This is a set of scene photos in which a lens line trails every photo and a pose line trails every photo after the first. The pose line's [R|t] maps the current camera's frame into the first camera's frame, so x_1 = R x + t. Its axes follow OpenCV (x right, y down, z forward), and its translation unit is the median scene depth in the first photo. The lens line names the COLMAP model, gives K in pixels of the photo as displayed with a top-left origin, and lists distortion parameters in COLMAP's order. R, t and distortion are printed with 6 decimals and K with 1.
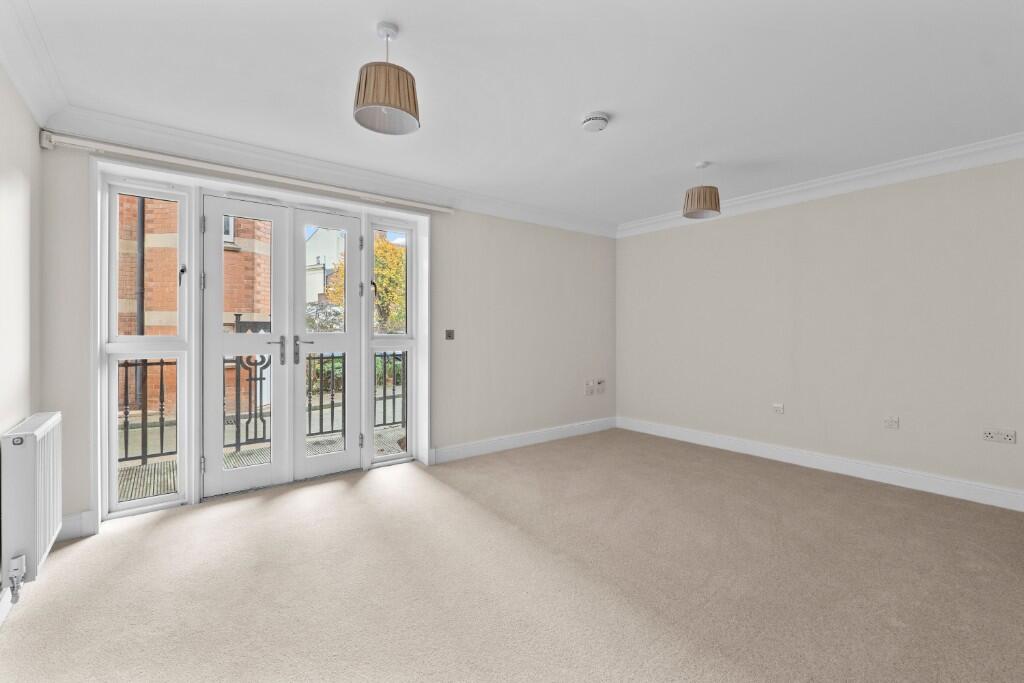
lens RADIAL K [[442.5, 0, 512.3], [0, 442.5, 336.9], [0, 0, 1]] dist [0.000694, 0.000148]
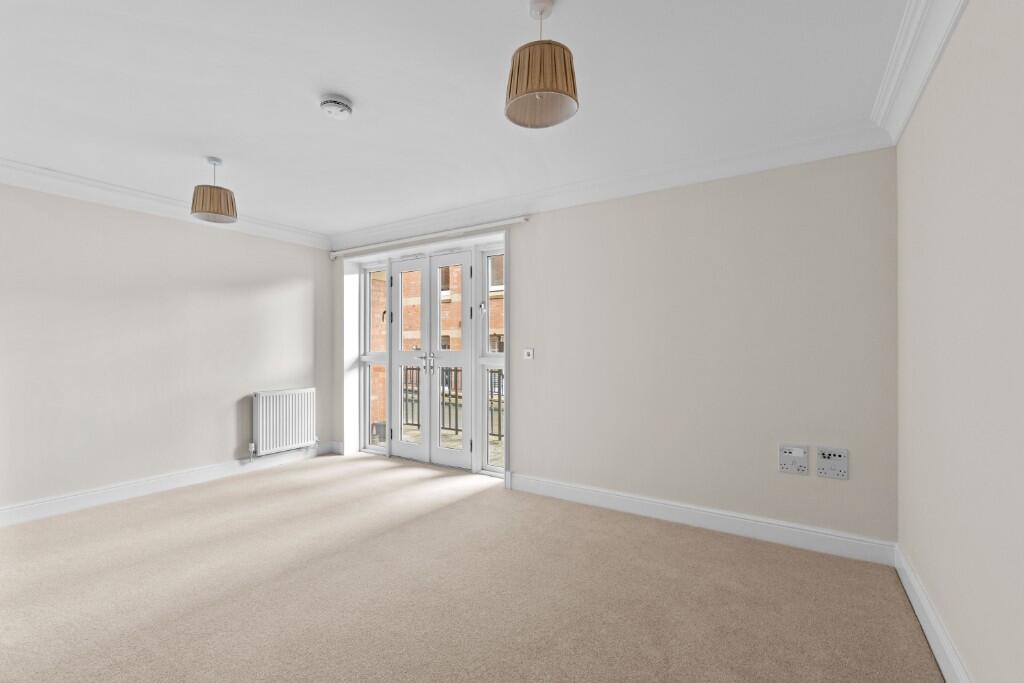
lens RADIAL K [[468.6, 0, 512.0], [0, 468.6, 341.5], [0, 0, 1]] dist [-0.000082, 0.000025]
pose [[0.313054, -0.012185, -0.949657, 0.833847], [-0.013651, 0.999757, -0.017328, -0.012590], [0.949637, 0.018388, 0.312812, 0.722059]]
